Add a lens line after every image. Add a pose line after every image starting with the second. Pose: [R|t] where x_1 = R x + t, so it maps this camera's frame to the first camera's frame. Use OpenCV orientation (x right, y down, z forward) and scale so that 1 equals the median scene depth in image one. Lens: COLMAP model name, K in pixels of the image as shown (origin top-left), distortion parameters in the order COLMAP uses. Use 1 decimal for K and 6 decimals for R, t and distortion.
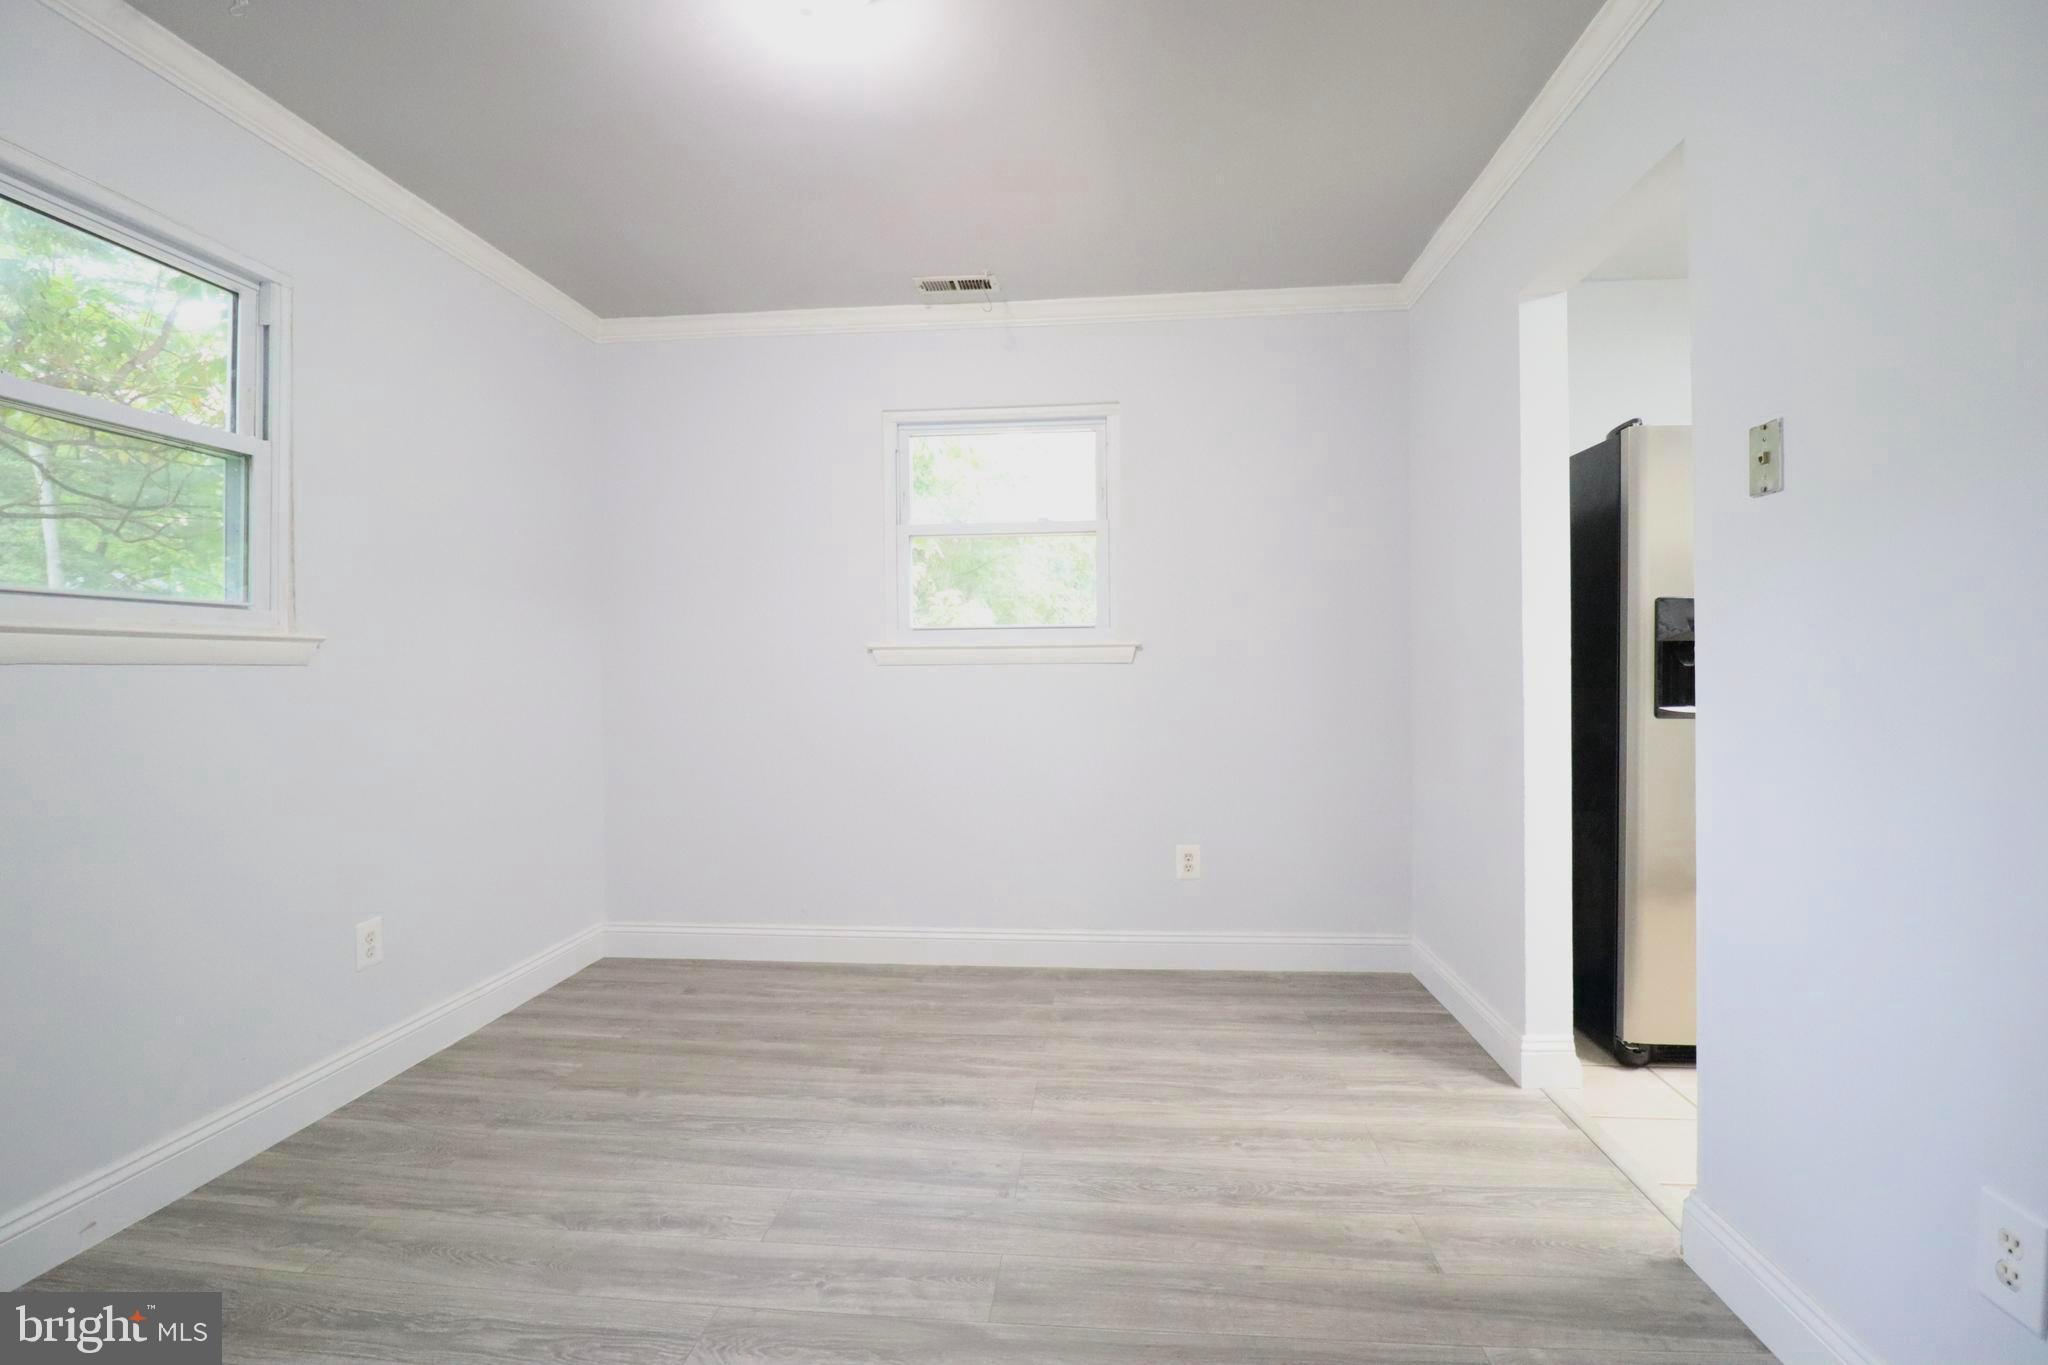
lens RADIAL K [[953.0, 0, 1012.3], [0, 953.0, 671.9], [0, 0, 1]] dist [0.000745, -0.013573]
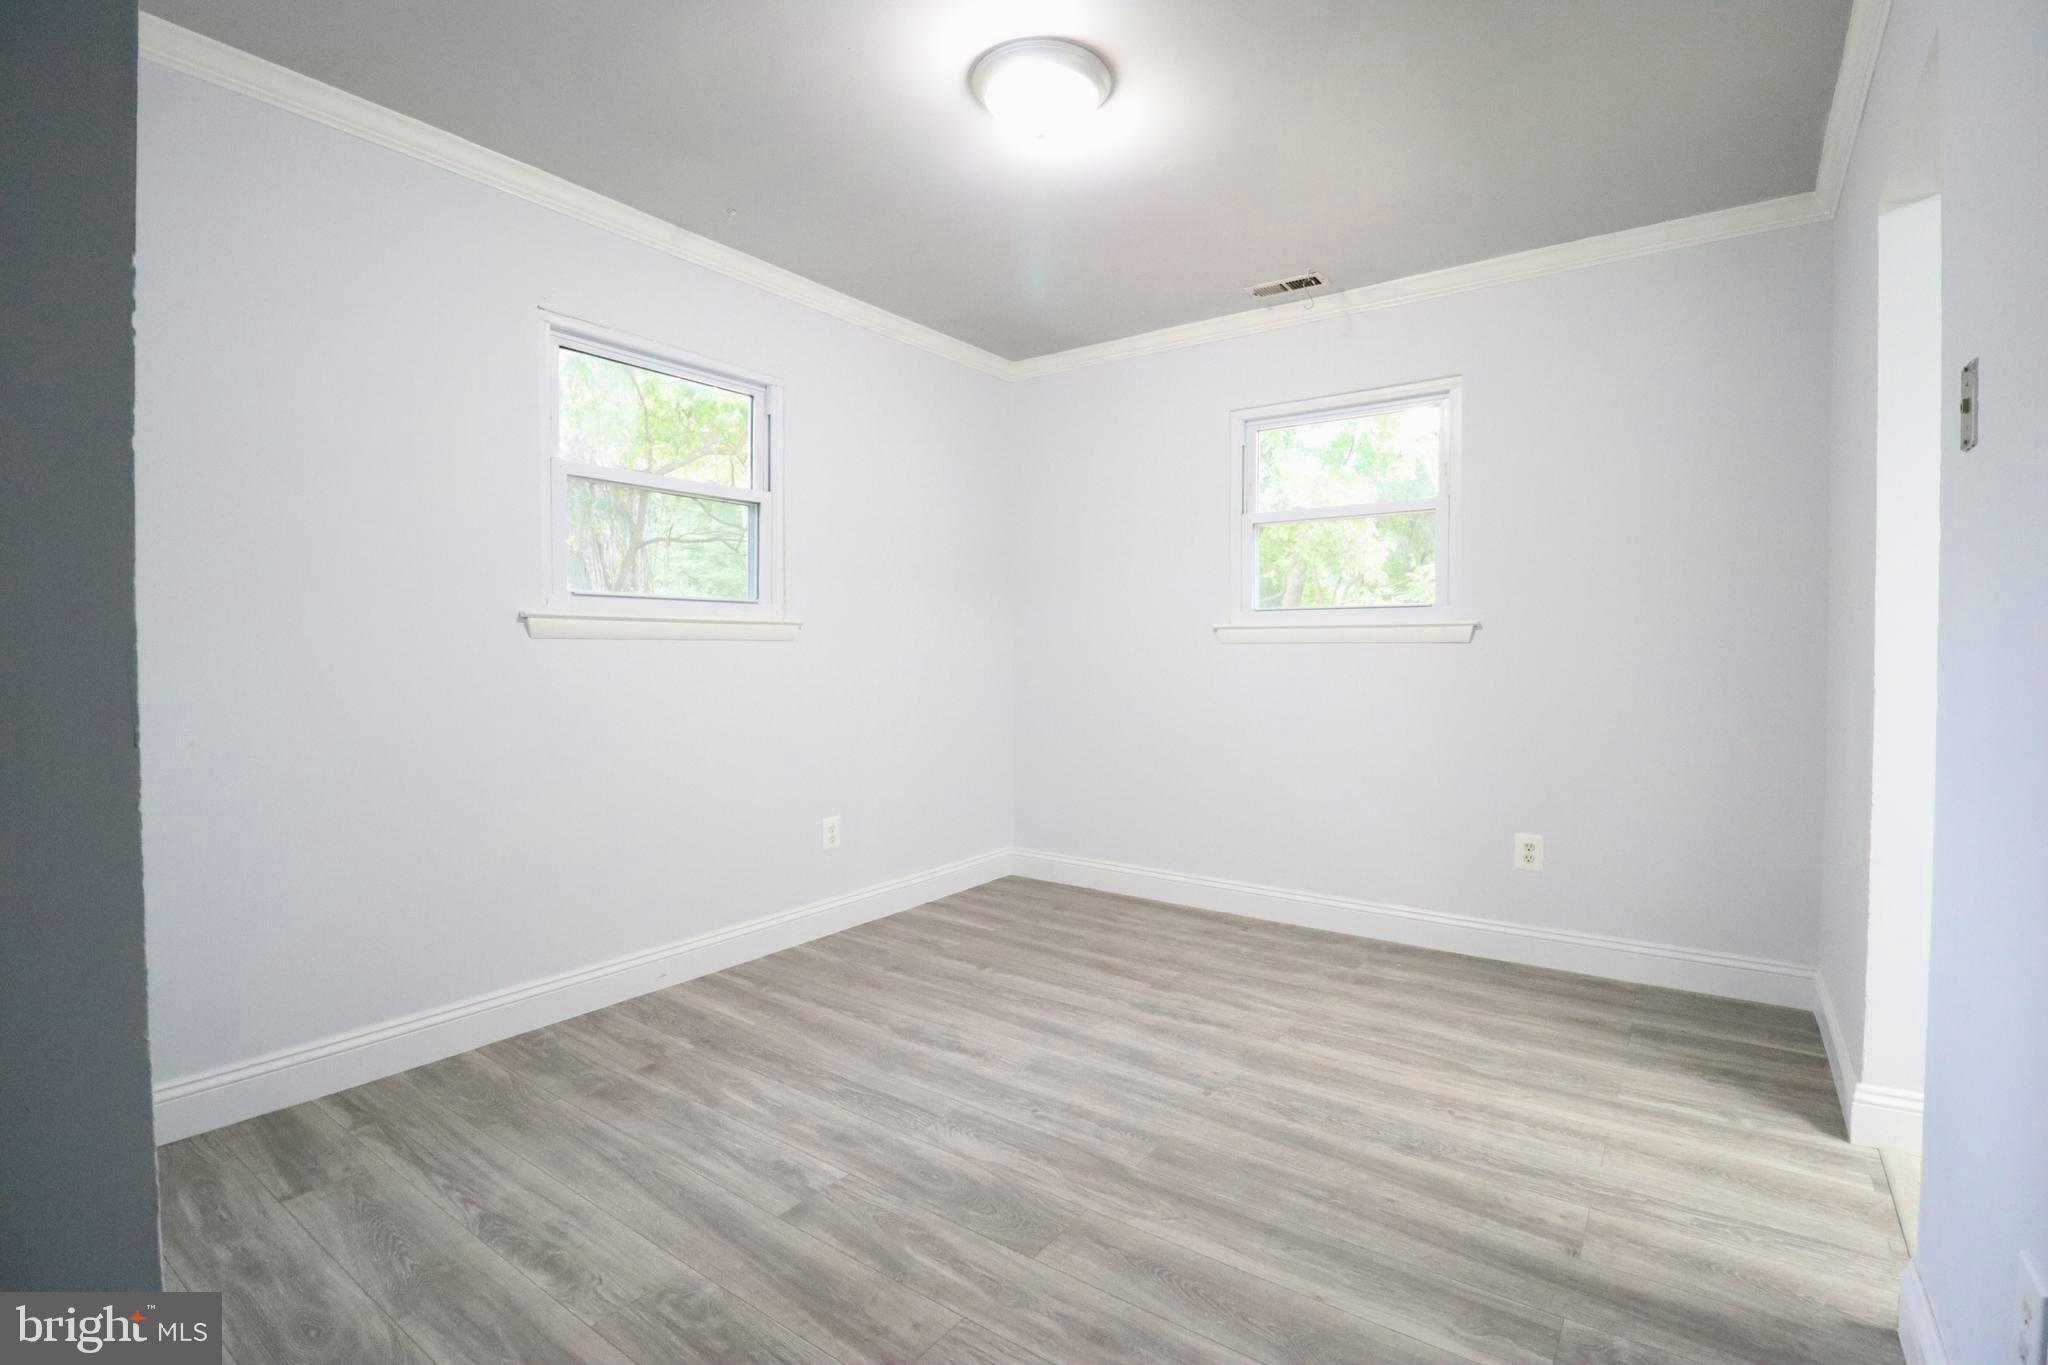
lens RADIAL K [[953.0, 0, 1019.1], [0, 953.0, 667.7], [0, 0, 1]] dist [0.000745, -0.013573]
pose [[0.859836, 0.018999, -0.510217, 0.317446], [-0.009264, 0.999723, 0.021616, -0.000271], [0.510487, -0.013860, 0.859774, -0.101766]]
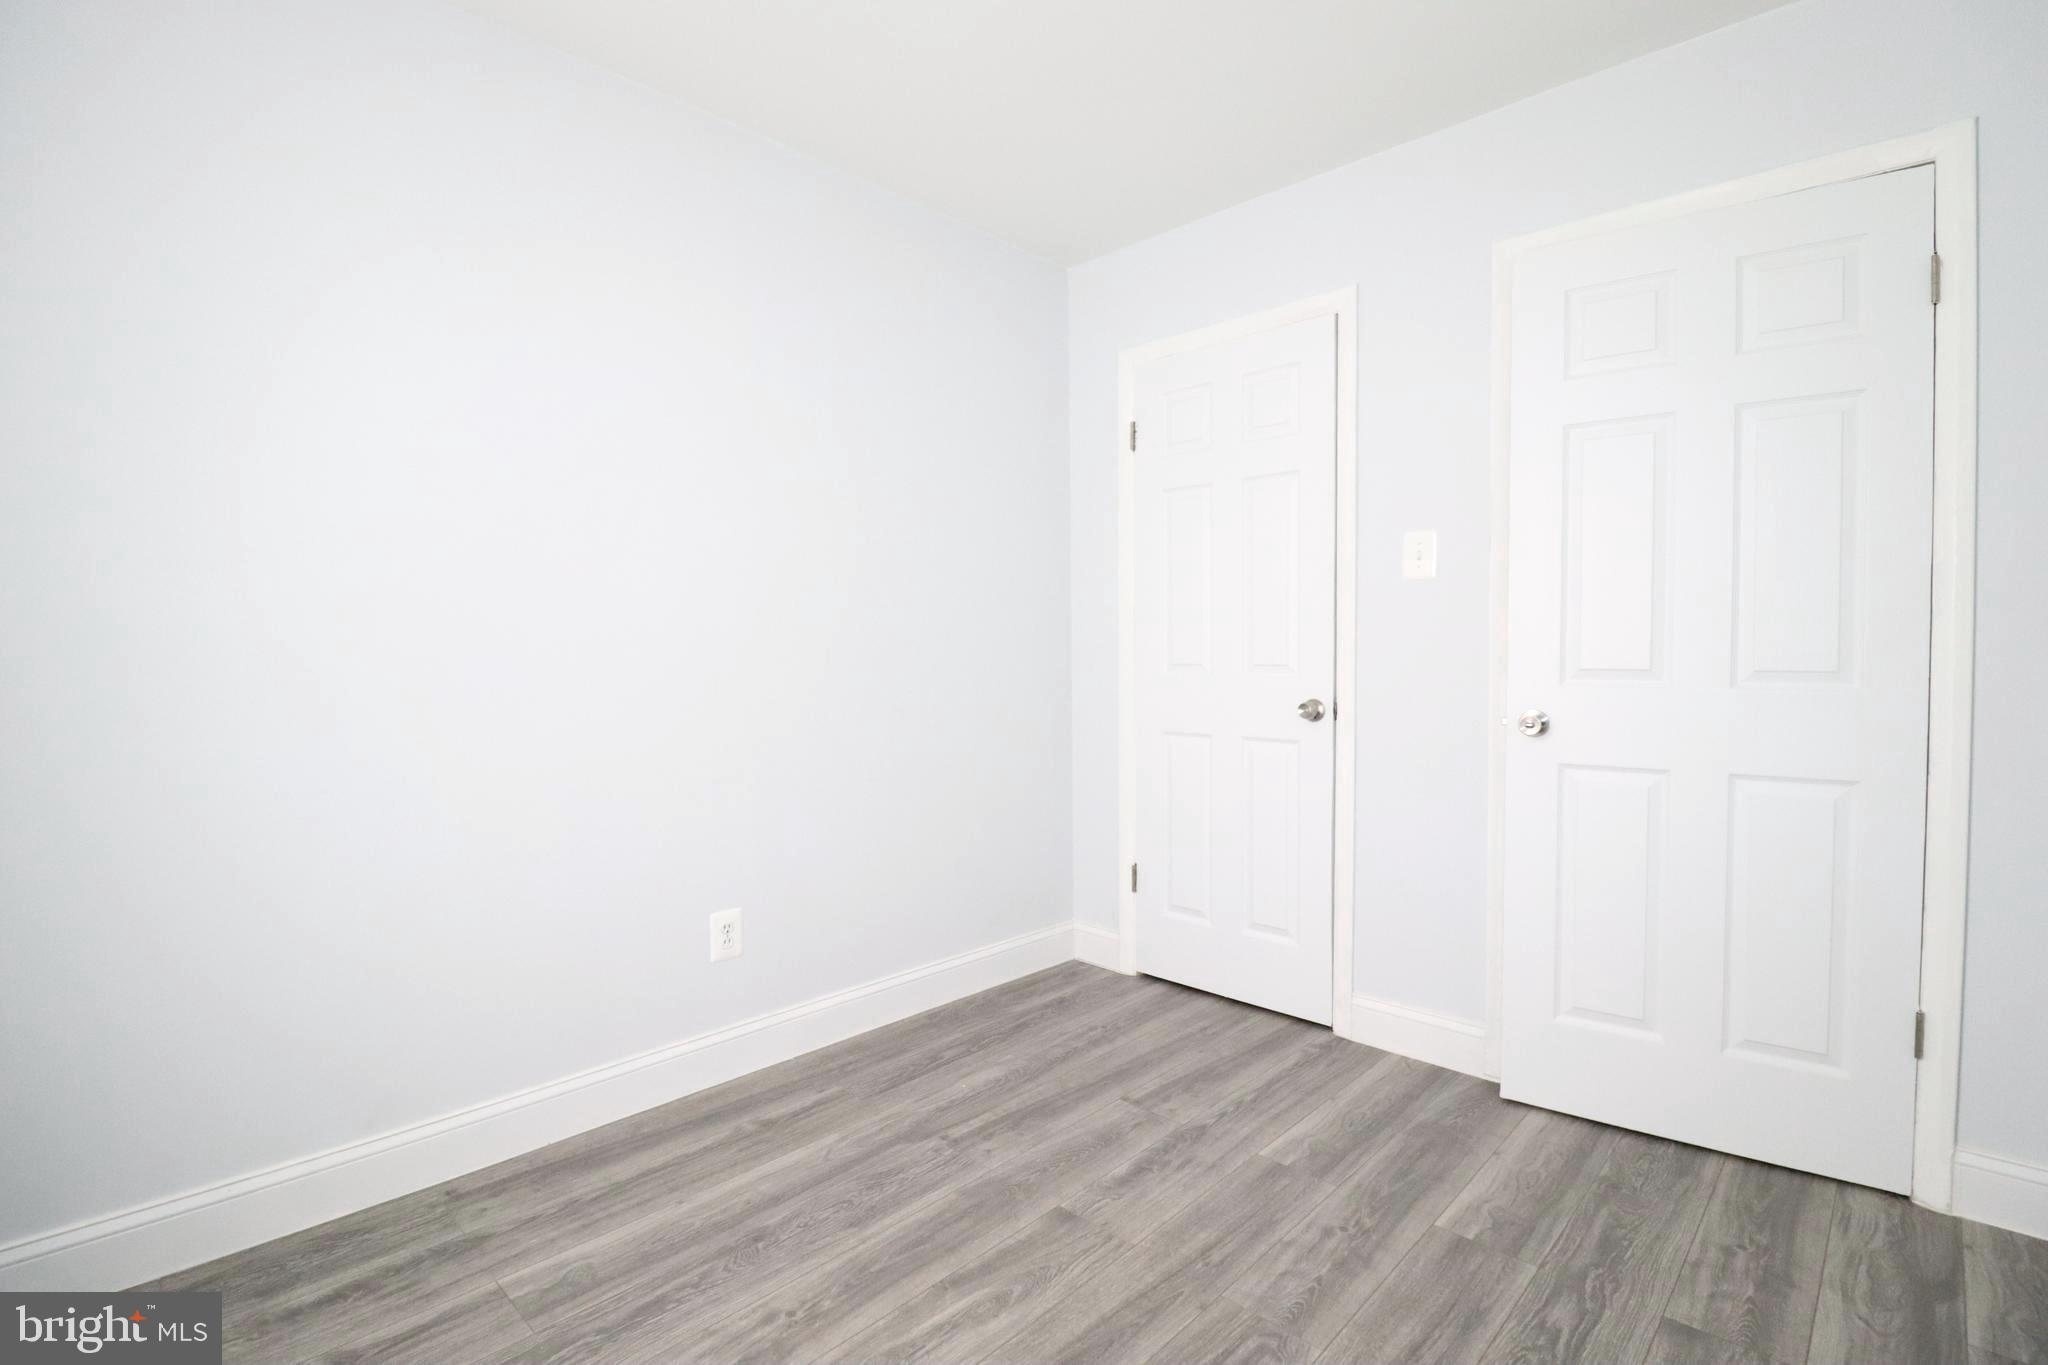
lens RADIAL K [[953.0, 0, 1025.7], [0, 953.0, 662.5], [0, 0, 1]] dist [0.000745, -0.013573]
pose [[-0.613257, 0.024109, -0.789515, 0.626765], [0.004843, 0.999630, 0.026763, -0.006516], [0.789868, 0.012588, -0.613147, 1.419526]]
